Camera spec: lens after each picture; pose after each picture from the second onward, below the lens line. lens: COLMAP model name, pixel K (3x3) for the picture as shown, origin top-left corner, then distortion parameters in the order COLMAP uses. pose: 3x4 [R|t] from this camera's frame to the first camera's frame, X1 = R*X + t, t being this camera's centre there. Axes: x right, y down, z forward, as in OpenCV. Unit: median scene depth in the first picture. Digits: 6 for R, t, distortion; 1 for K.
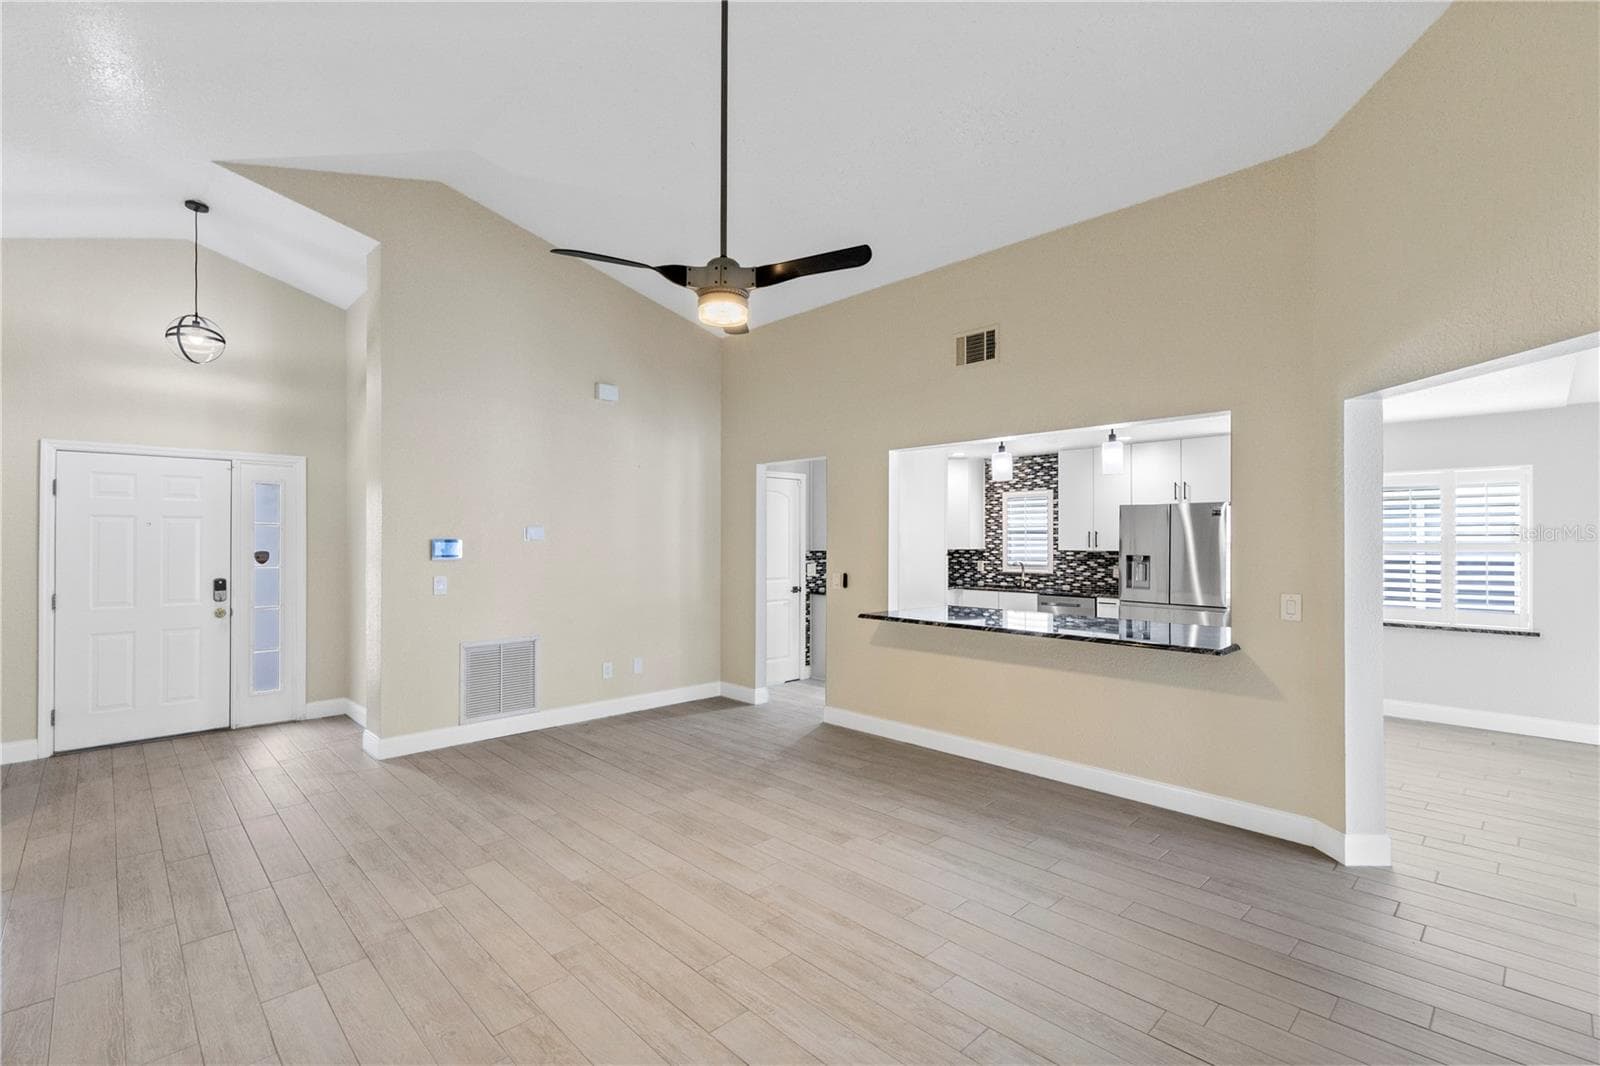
lens RADIAL K [[720.8, 0, 801.7], [0, 720.8, 534.3], [0, 0, 1]] dist [0.010035, -0.000550]
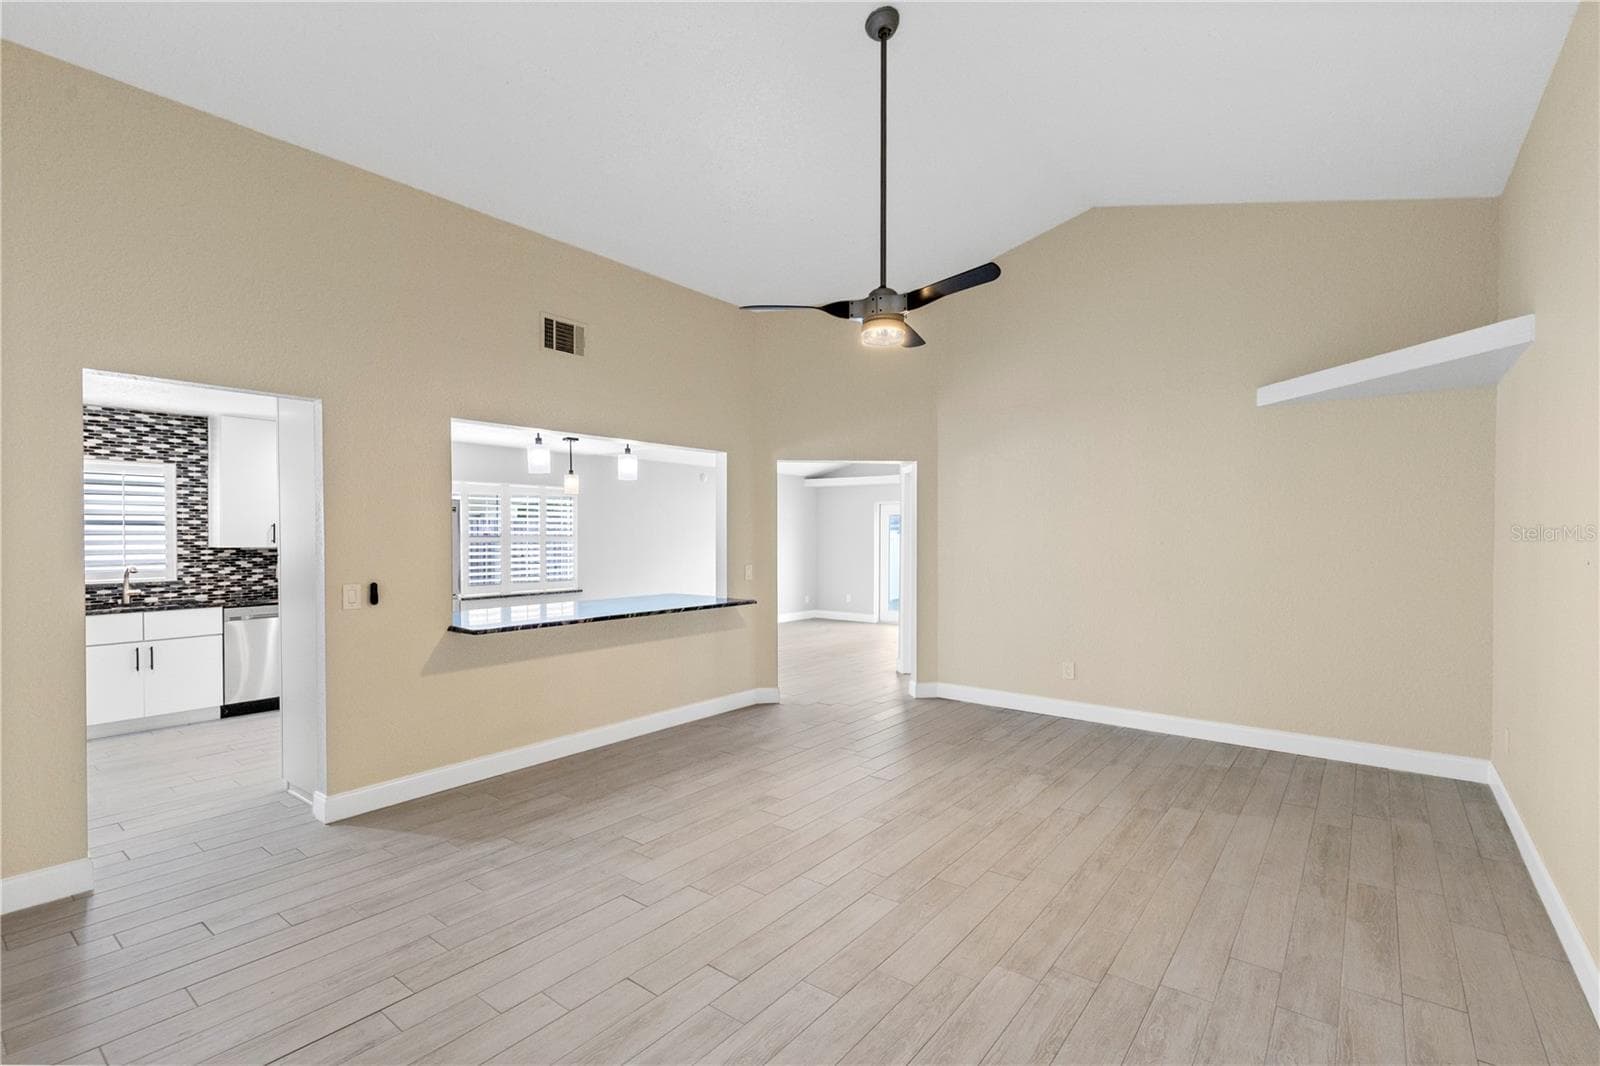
lens RADIAL K [[736.1, 0, 805.7], [0, 736.1, 532.3], [0, 0, 1]] dist [0.007820, -0.000335]
pose [[-0.144581, 0.002390, 0.989490, -0.779913], [-0.006007, 0.999977, -0.003293, 0.007720], [-0.989475, -0.006420, -0.144563, 0.798414]]
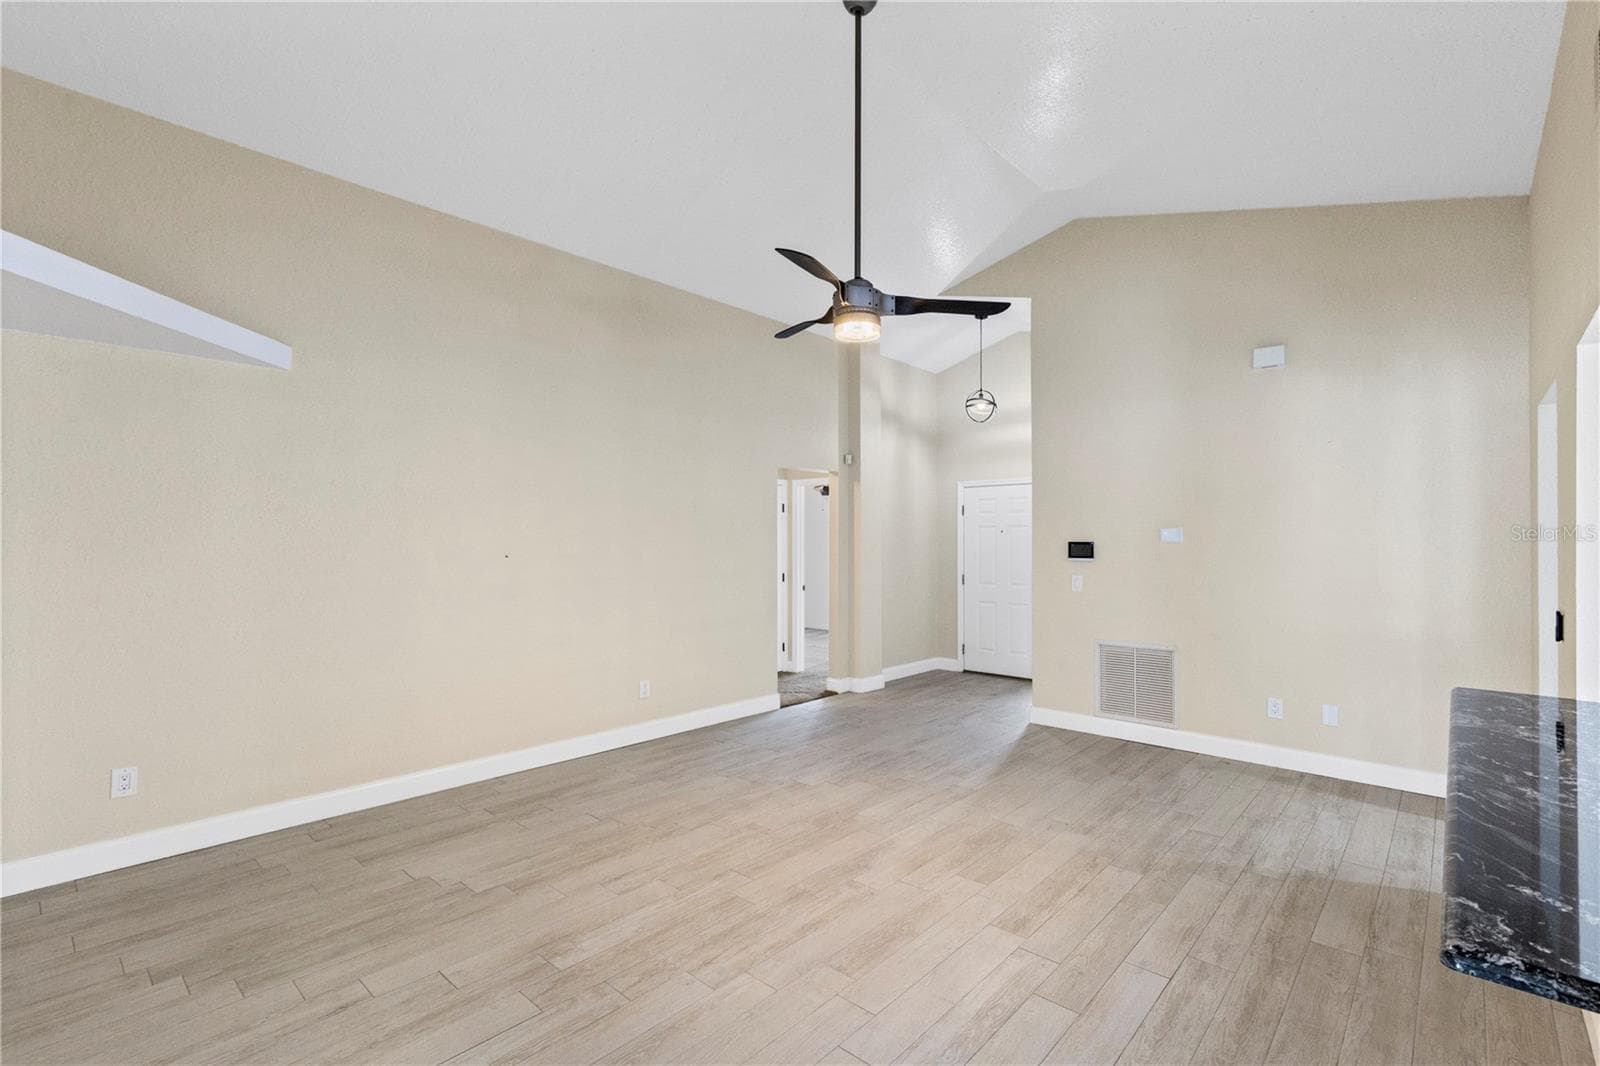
lens RADIAL K [[720.8, 0, 801.7], [0, 720.8, 534.3], [0, 0, 1]] dist [0.010035, -0.000550]
pose [[0.067989, -0.009868, -0.997637, 0.589021], [0.004194, 0.999945, -0.009605, 0.005178], [0.997677, -0.003531, 0.068027, 0.521620]]
